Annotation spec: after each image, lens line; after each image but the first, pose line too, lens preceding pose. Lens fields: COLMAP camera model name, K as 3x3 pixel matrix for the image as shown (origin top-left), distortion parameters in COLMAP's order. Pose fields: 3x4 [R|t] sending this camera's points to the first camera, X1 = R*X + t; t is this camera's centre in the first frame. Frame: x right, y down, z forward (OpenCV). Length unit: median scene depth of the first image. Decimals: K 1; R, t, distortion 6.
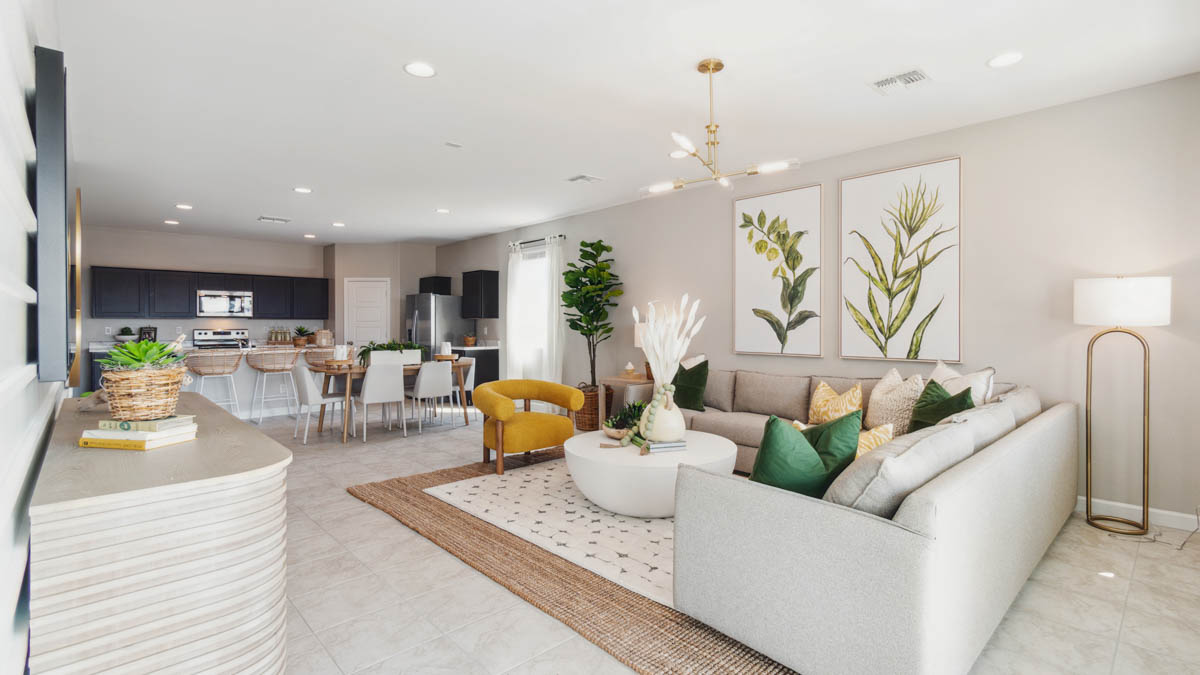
lens RADIAL K [[554.6, 0, 606.5], [0, 554.6, 332.6], [0, 0, 1]] dist [-0.000529, -0.000029]
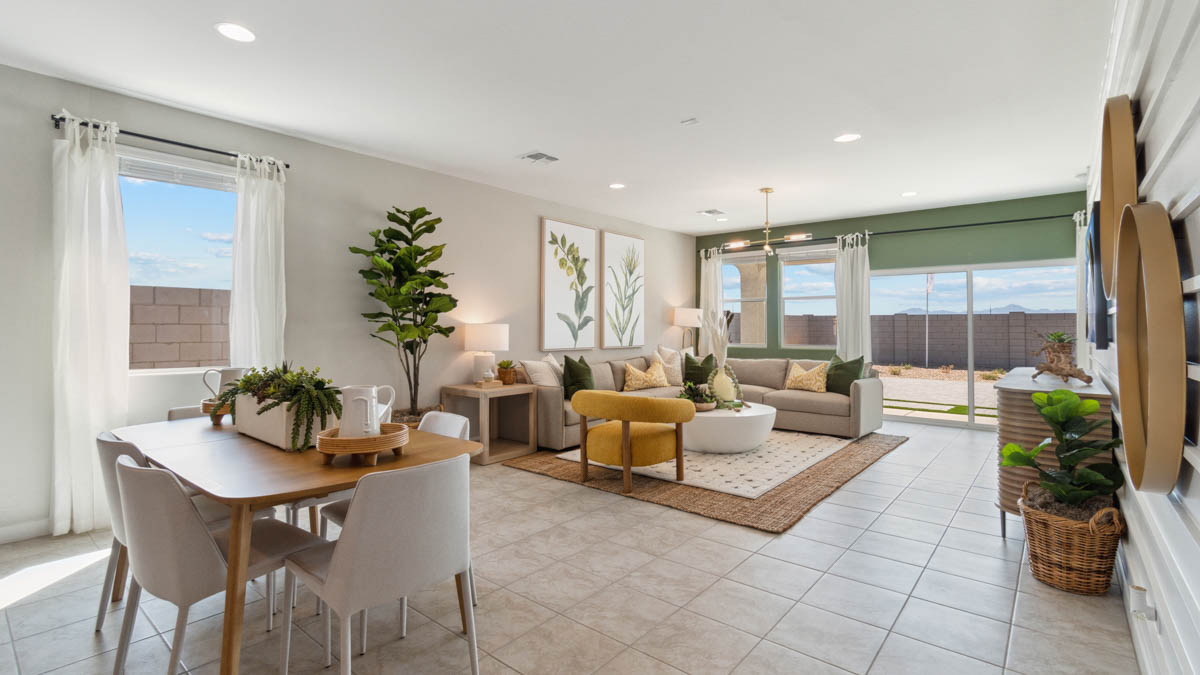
lens RADIAL K [[554.6, 0, 606.5], [0, 554.6, 332.6], [0, 0, 1]] dist [-0.000529, -0.000029]
pose [[-0.110006, -0.012990, 0.993846, -1.014460], [0.005496, 0.999891, 0.013677, -0.016708], [-0.993916, 0.006967, -0.109922, 1.089297]]
